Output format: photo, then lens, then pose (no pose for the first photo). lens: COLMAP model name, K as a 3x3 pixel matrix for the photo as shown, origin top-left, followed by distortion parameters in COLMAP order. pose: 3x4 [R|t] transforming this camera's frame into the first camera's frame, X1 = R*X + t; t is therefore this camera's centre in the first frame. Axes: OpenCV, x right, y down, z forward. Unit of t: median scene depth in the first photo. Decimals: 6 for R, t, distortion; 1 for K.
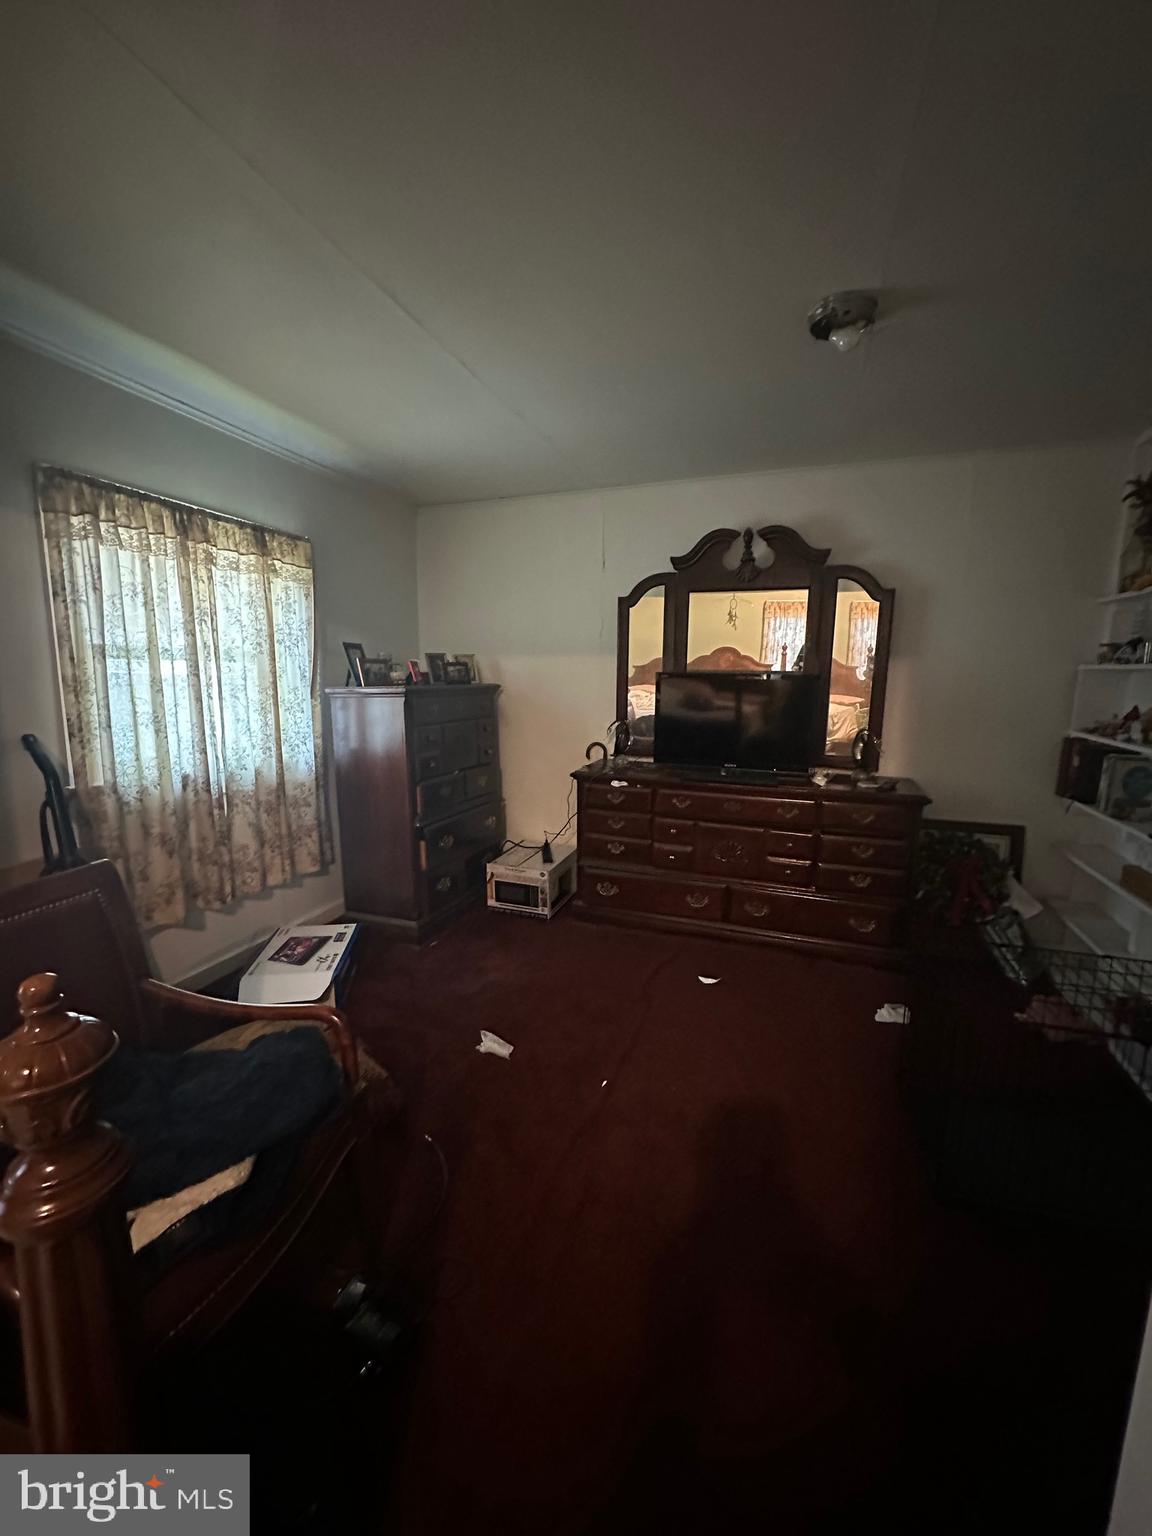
lens RADIAL K [[614.7, 0, 576.0], [0, 614.7, 768.0], [0, 0, 1]] dist [0.000300, 0.000029]
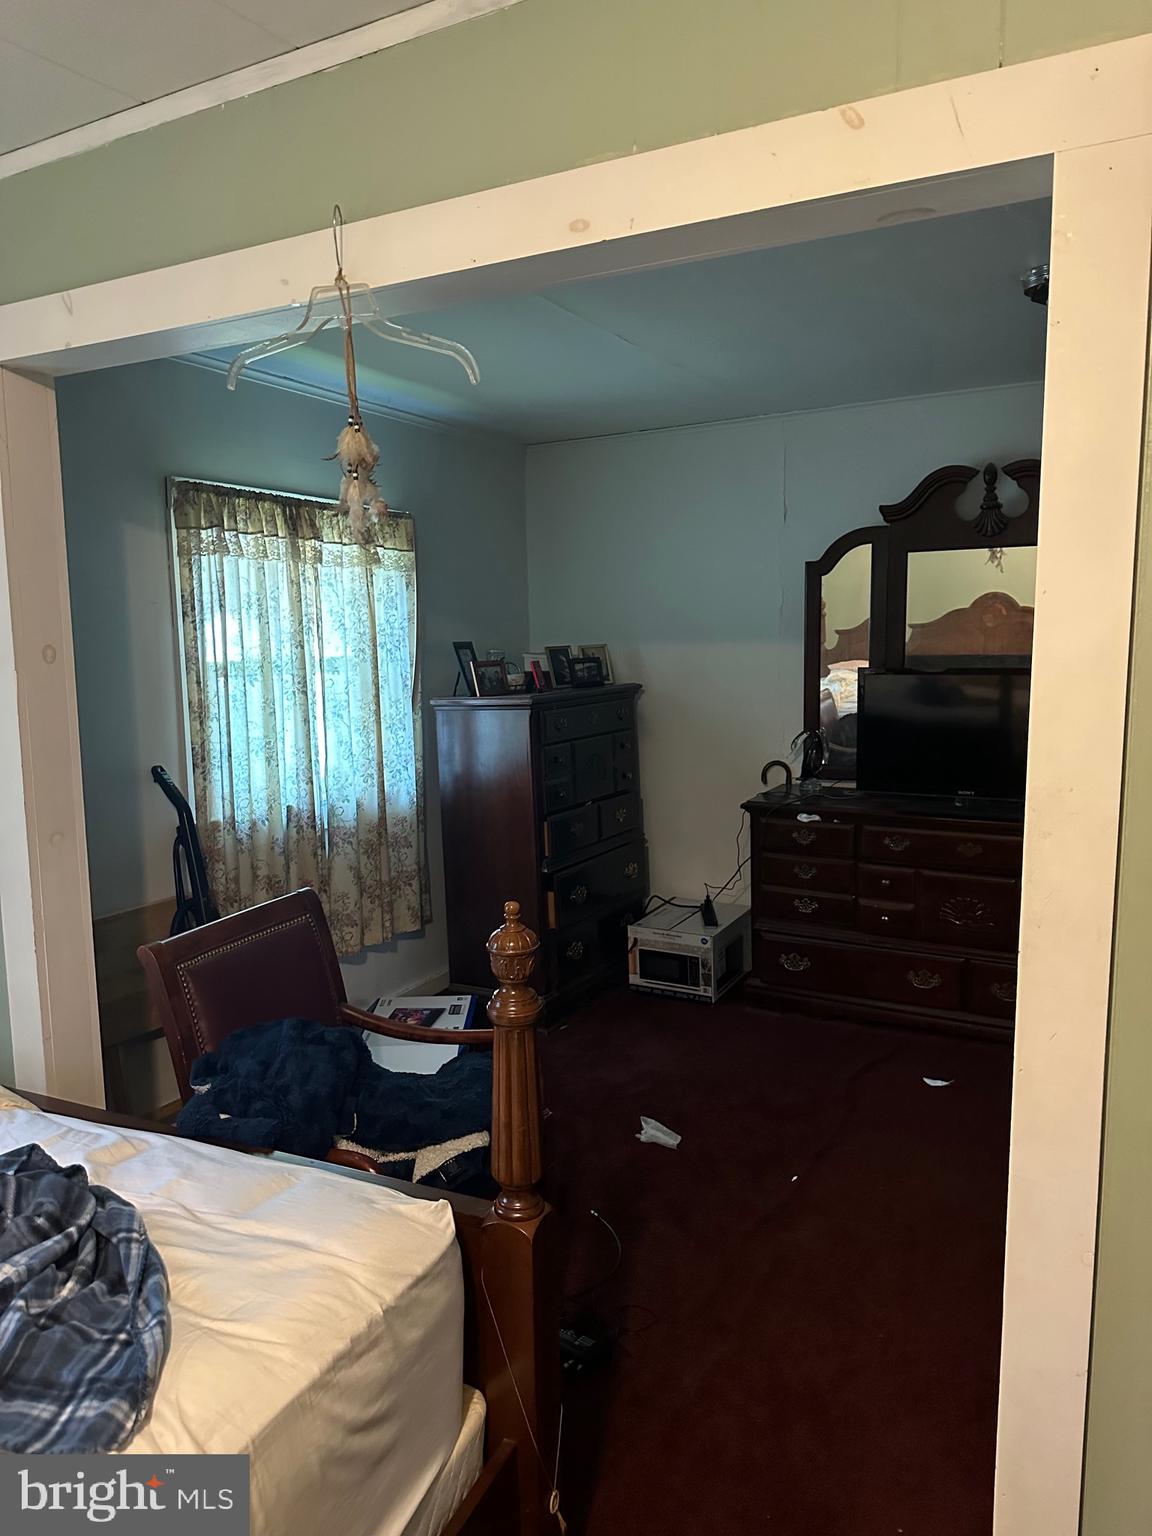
lens RADIAL K [[1015.2, 0, 576.0], [0, 1015.2, 768.0], [0, 0, 1]] dist [0.083726, -0.000779]
pose [[0.987388, -0.010941, -0.157939, -0.012557], [0.006666, 0.999598, -0.027575, -0.002476], [0.158177, 0.026174, 0.987064, -0.276224]]
